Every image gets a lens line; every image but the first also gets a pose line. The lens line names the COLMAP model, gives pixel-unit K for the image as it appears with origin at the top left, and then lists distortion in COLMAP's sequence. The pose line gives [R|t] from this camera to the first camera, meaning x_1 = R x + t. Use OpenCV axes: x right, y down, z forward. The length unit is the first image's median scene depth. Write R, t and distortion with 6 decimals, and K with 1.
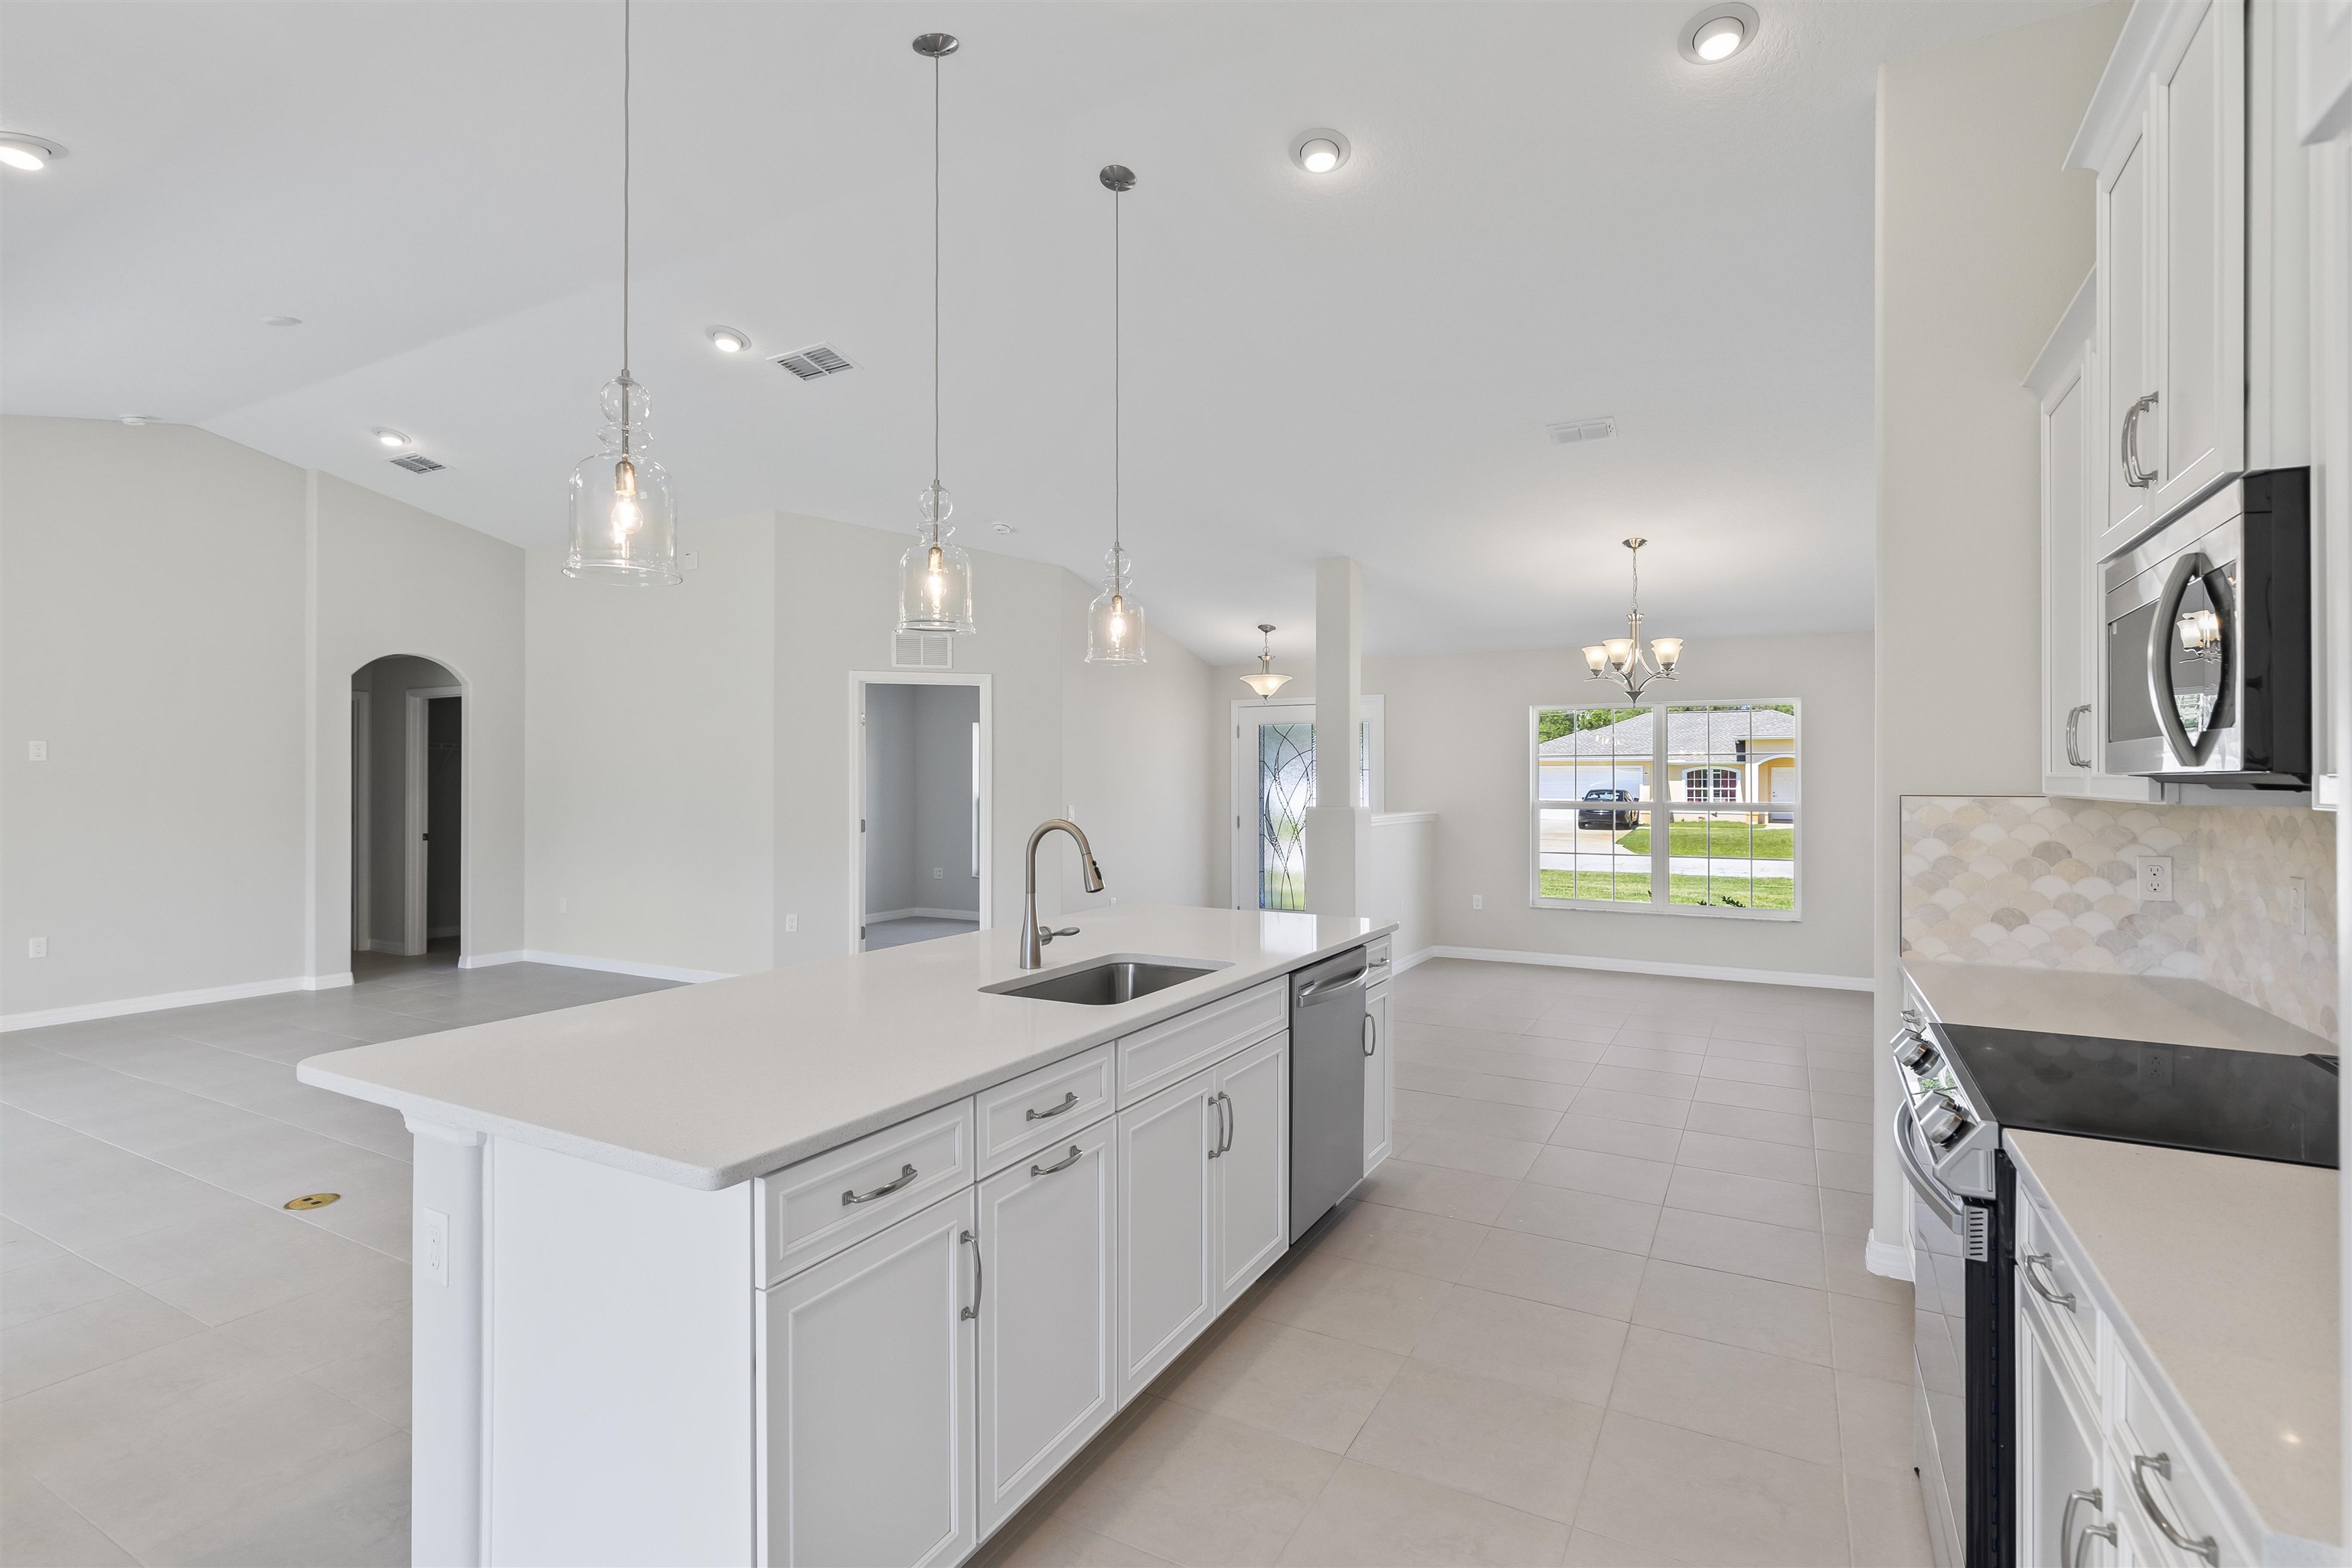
lens RADIAL K [[1105.7, 0, 1169.9], [0, 1105.7, 776.1], [0, 0, 1]] dist [-0.004965, 0.001049]
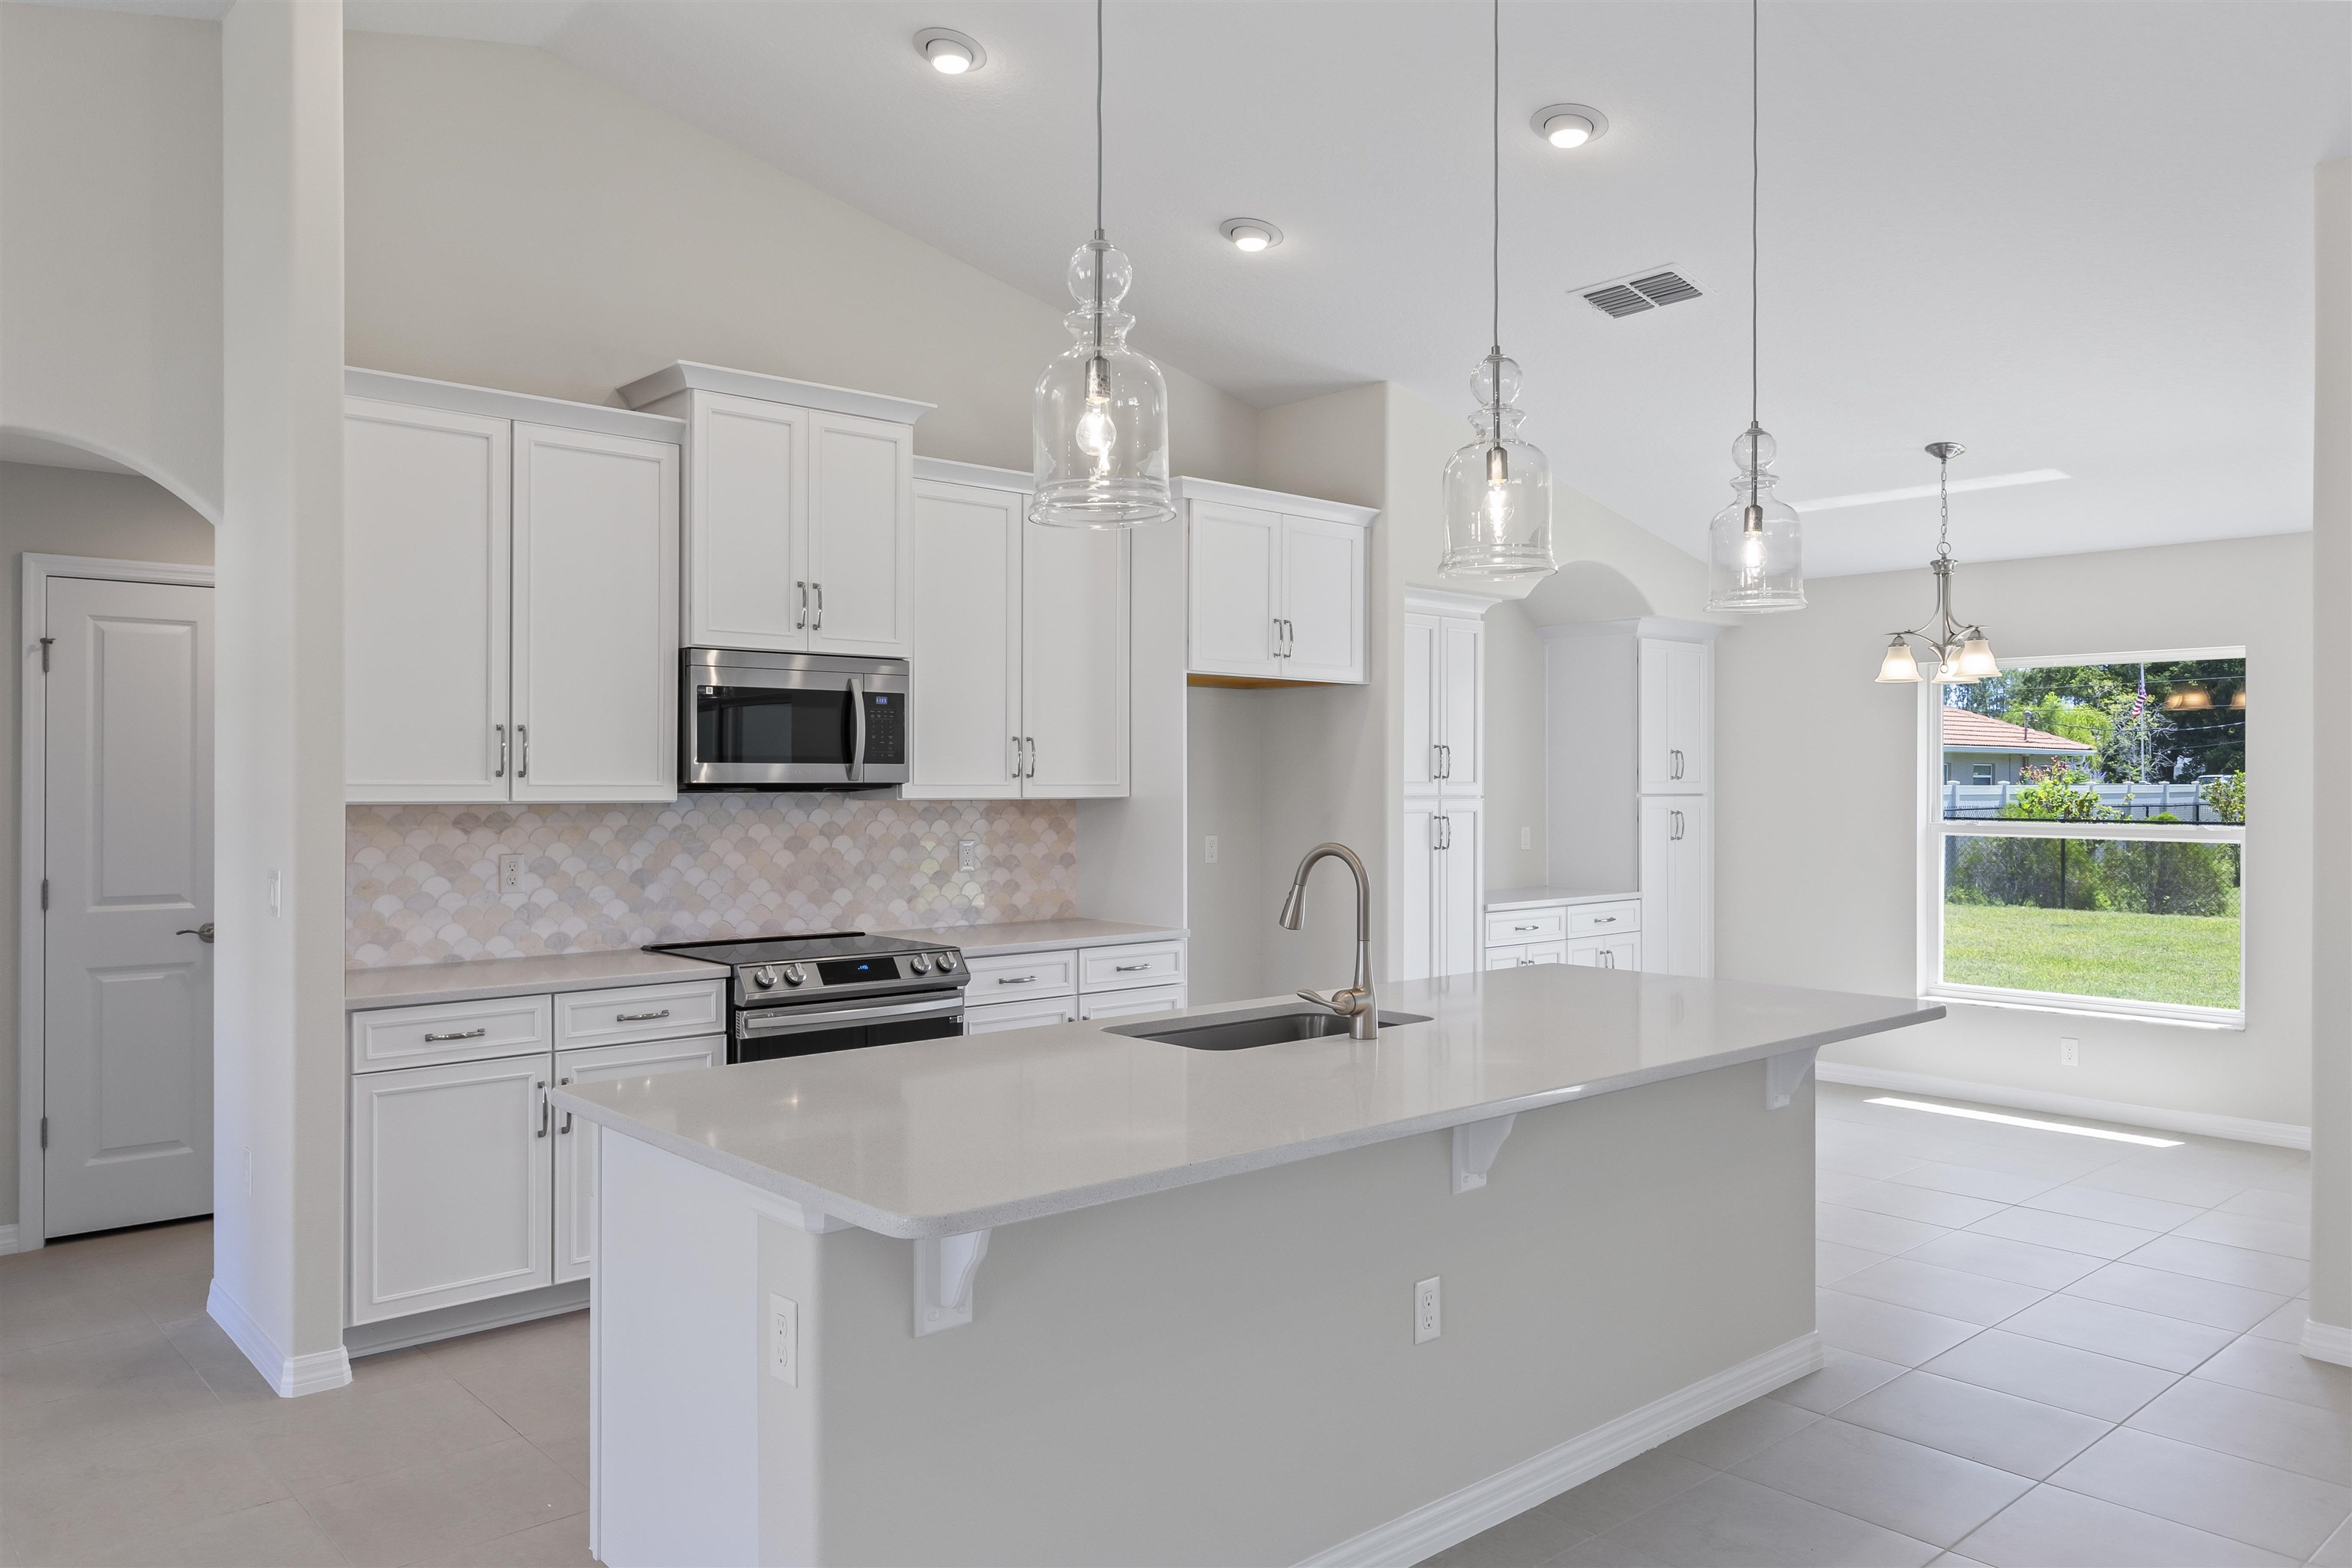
lens RADIAL K [[1622.0, 0, 1156.7], [0, 1622.0, 782.1], [0, 0, 1]] dist [-0.011022, 0.013314]
pose [[-0.942874, -0.004735, 0.333115, -0.347688], [-0.003884, 0.999987, 0.003222, -0.008261], [-0.333126, 0.001744, -0.942881, 1.997320]]
